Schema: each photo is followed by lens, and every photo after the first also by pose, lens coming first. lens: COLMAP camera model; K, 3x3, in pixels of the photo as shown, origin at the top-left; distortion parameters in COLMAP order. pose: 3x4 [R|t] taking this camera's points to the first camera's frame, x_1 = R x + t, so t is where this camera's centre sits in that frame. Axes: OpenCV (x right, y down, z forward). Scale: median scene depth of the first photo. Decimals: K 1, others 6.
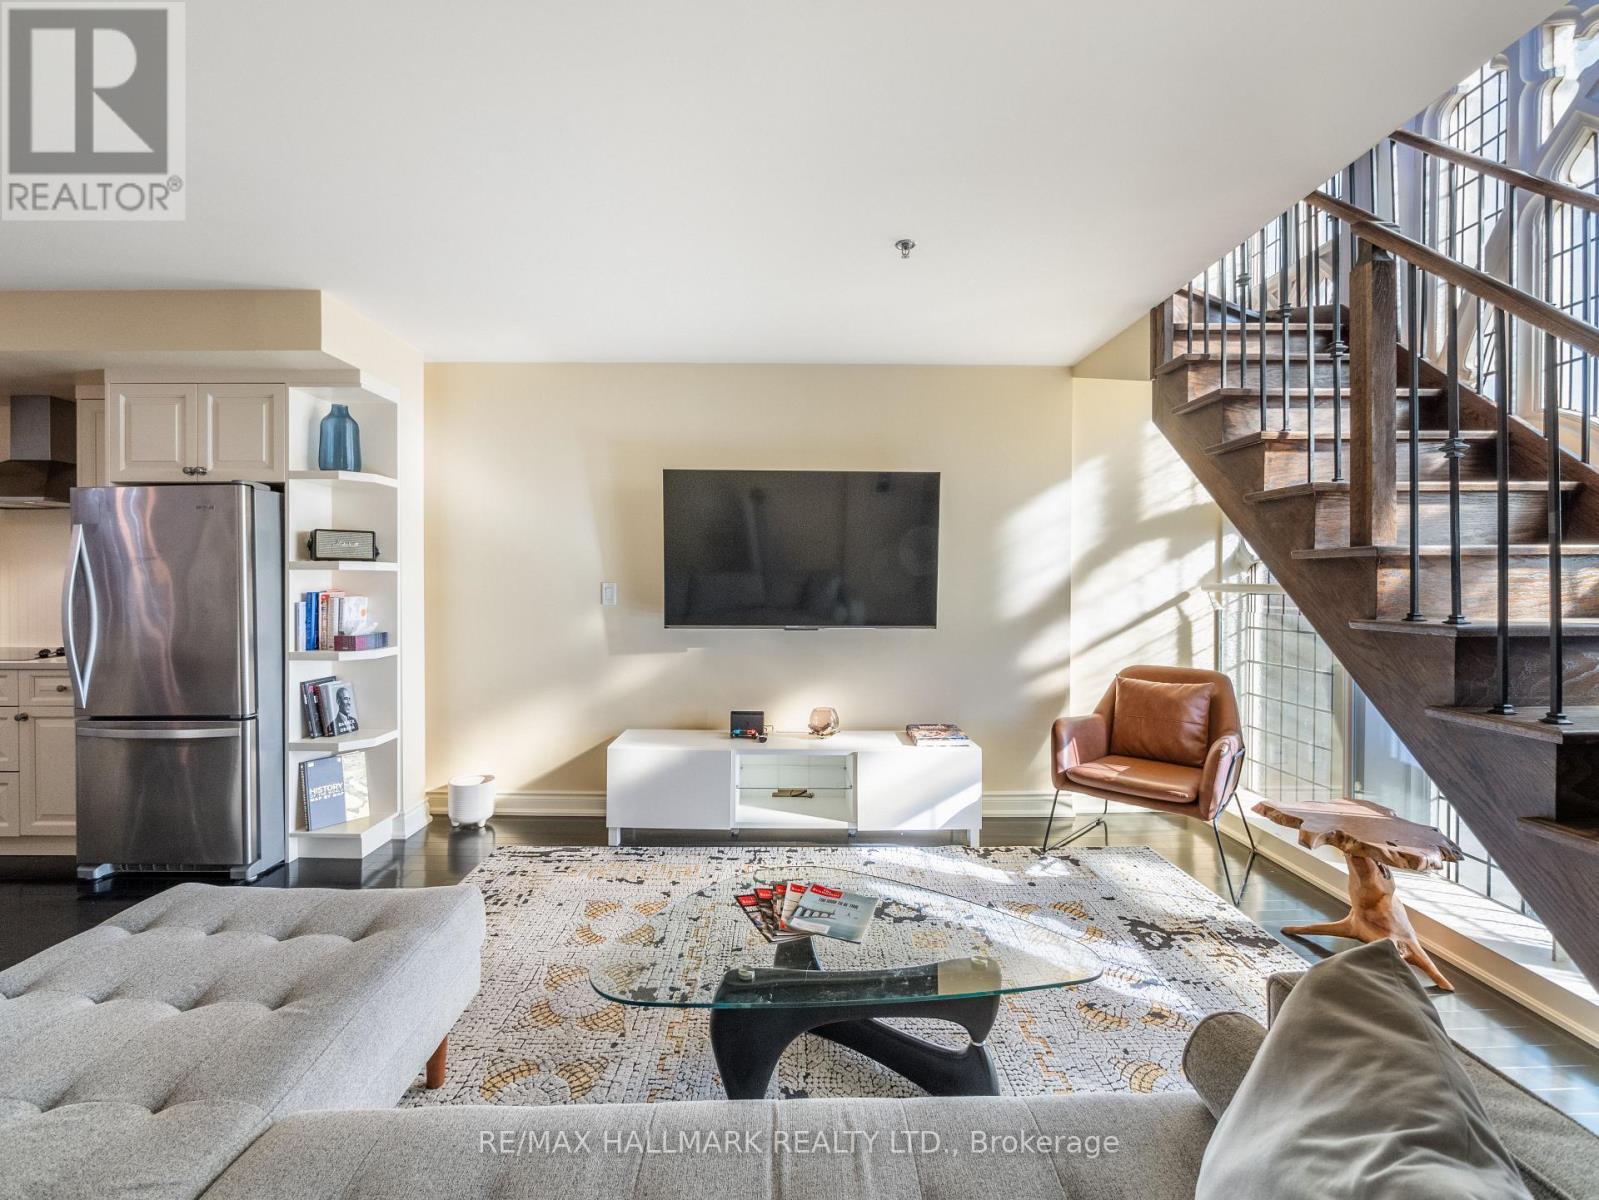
lens RADIAL K [[657.0, 0, 781.2], [0, 657.0, 588.0], [0, 0, 1]] dist [0.000153, -0.000138]
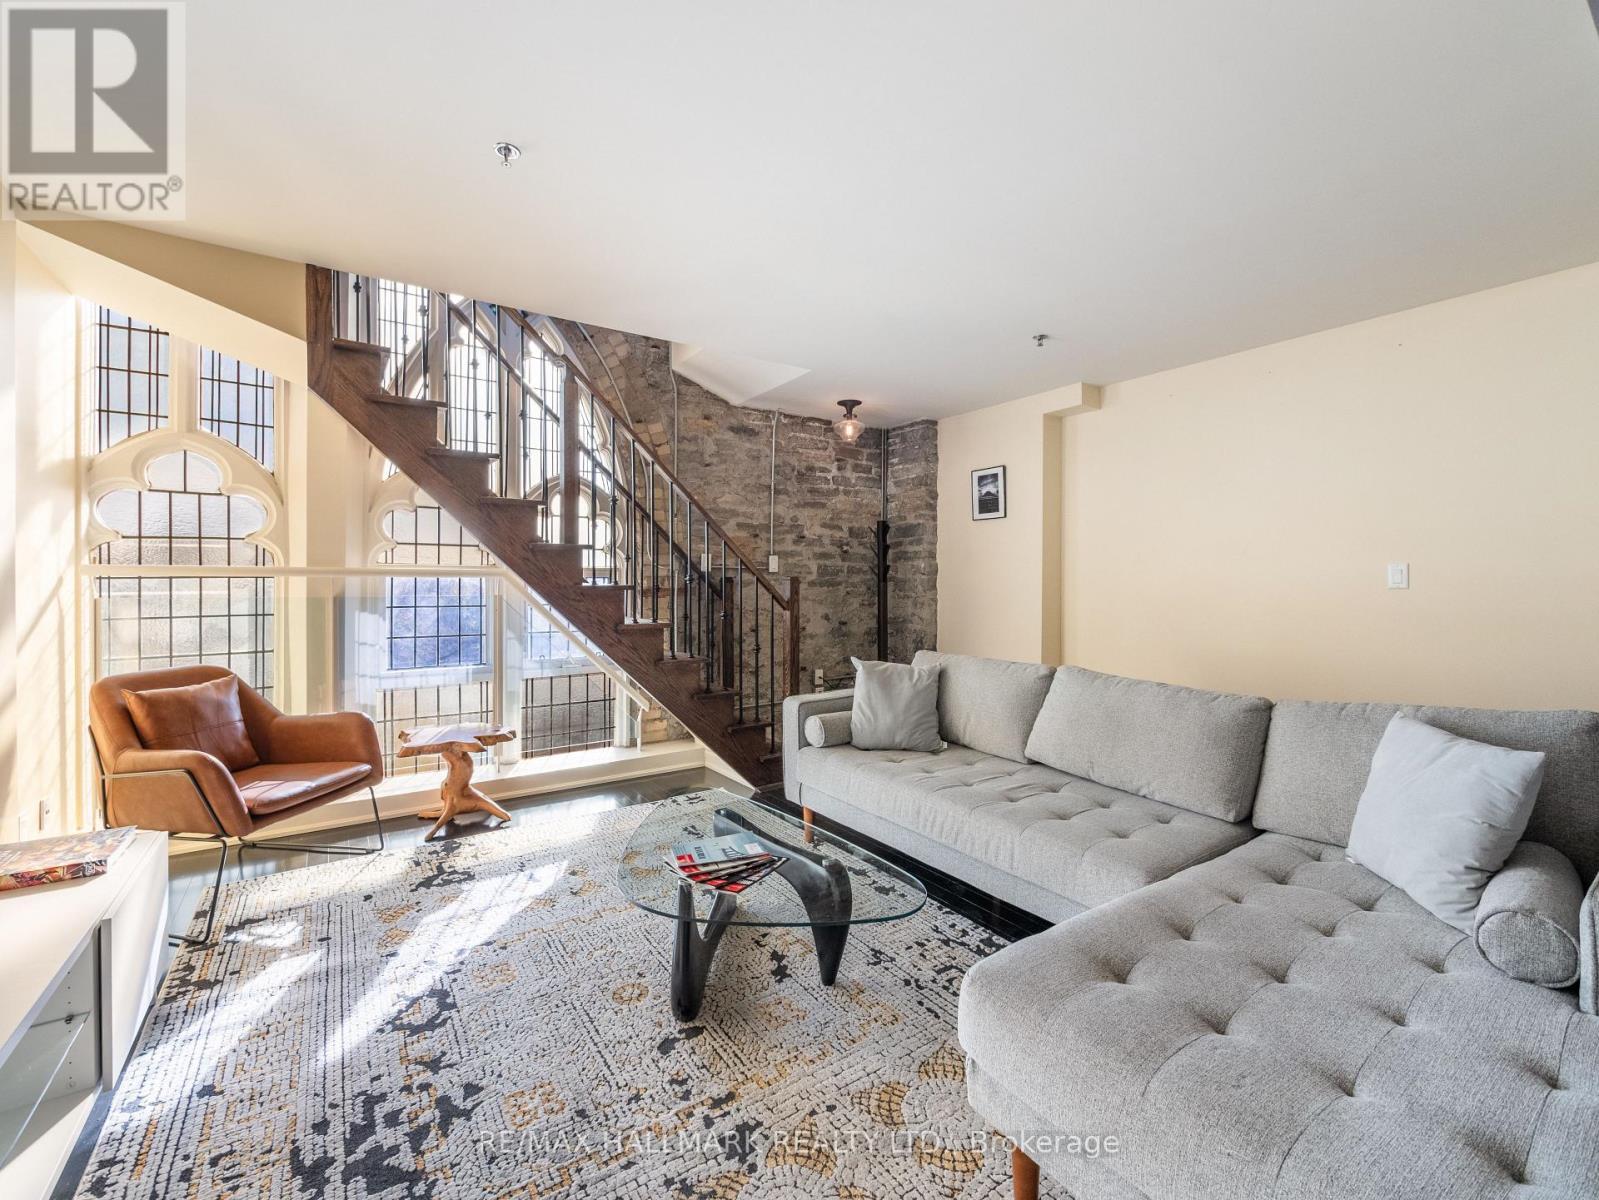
lens RADIAL K [[670.9, 0, 793.3], [0, 670.9, 585.0], [0, 0, 1]] dist [-0.009002, 0.001388]
pose [[-0.562957, -0.007498, 0.826452, -0.596318], [0.008490, 0.999854, 0.014855, 0.015635], [-0.826443, 0.015379, -0.562811, 0.977316]]
